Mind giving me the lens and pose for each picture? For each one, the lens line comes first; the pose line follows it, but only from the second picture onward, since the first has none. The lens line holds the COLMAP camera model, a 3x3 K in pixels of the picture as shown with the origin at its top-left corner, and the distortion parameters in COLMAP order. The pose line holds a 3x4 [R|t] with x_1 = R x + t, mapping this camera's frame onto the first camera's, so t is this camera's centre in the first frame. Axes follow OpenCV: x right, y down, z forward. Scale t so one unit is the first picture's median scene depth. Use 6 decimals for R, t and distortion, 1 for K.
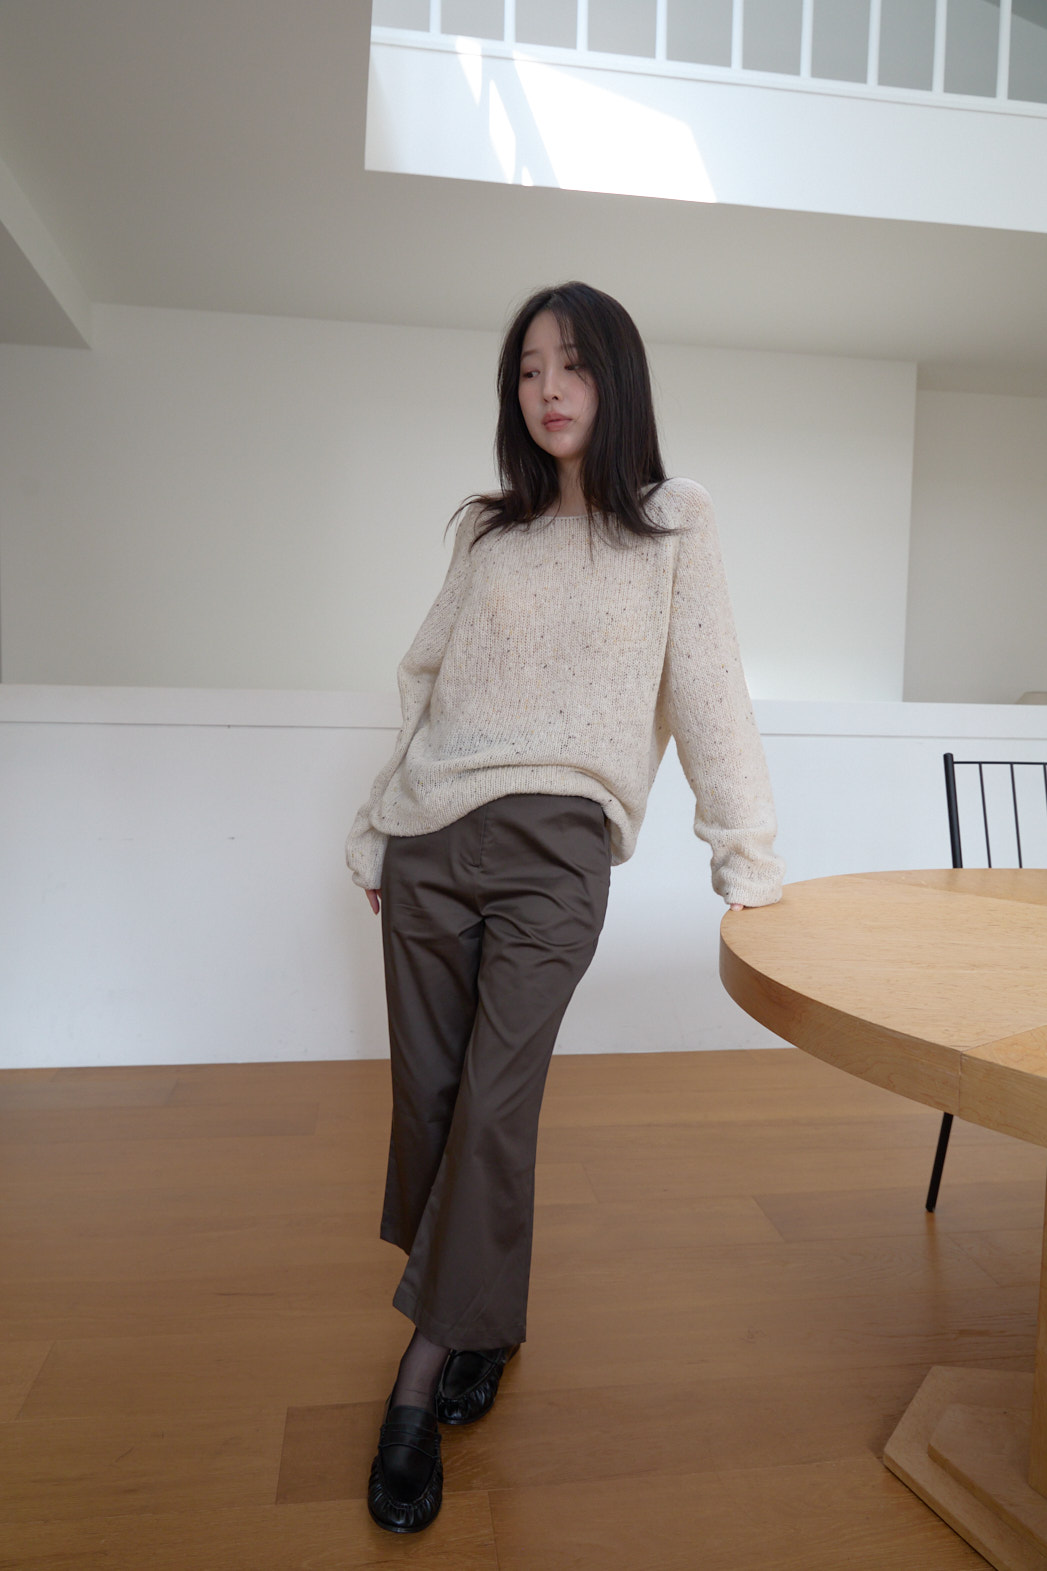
lens RADIAL K [[1057.3, 0, 523.5], [0, 1057.3, 785.5], [0, 0, 1]] dist [-0.002469, -0.002899]
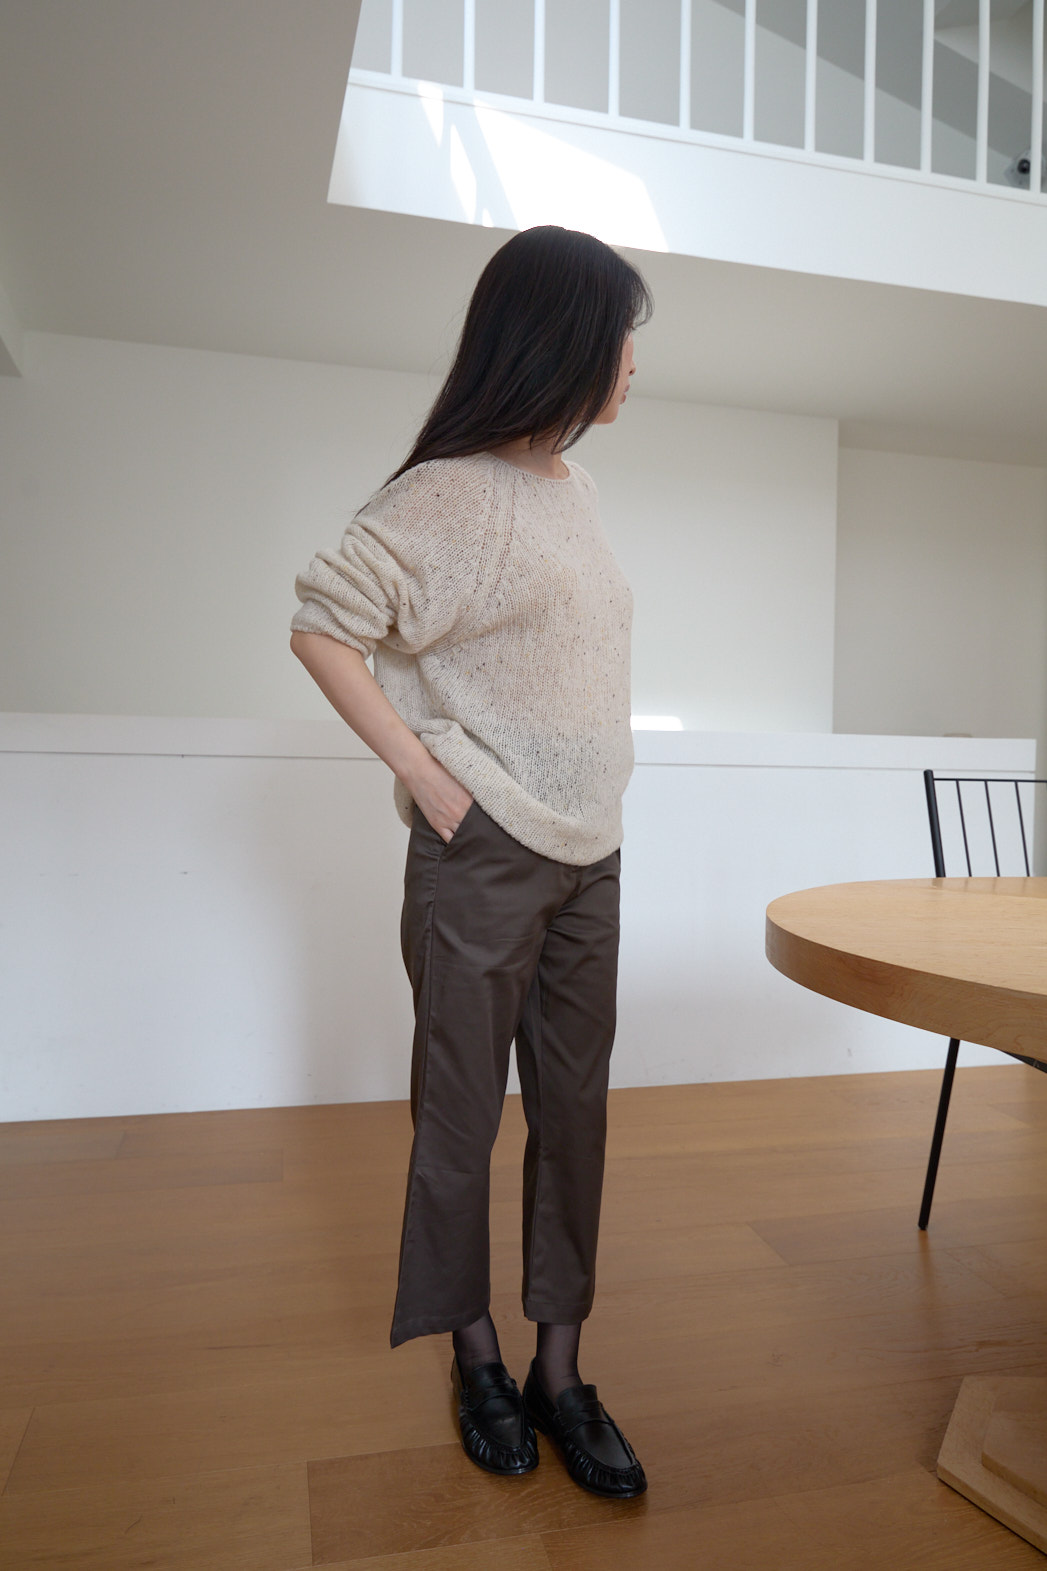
lens RADIAL K [[1056.7, 0, 526.1], [0, 1056.7, 785.9], [0, 0, 1]] dist [-0.000956, -0.003868]
pose [[0.994950, -0.003796, 0.100297, -0.088702], [0.009527, 0.998345, -0.056722, 0.039570], [-0.099916, 0.057392, 0.993339, 0.024041]]
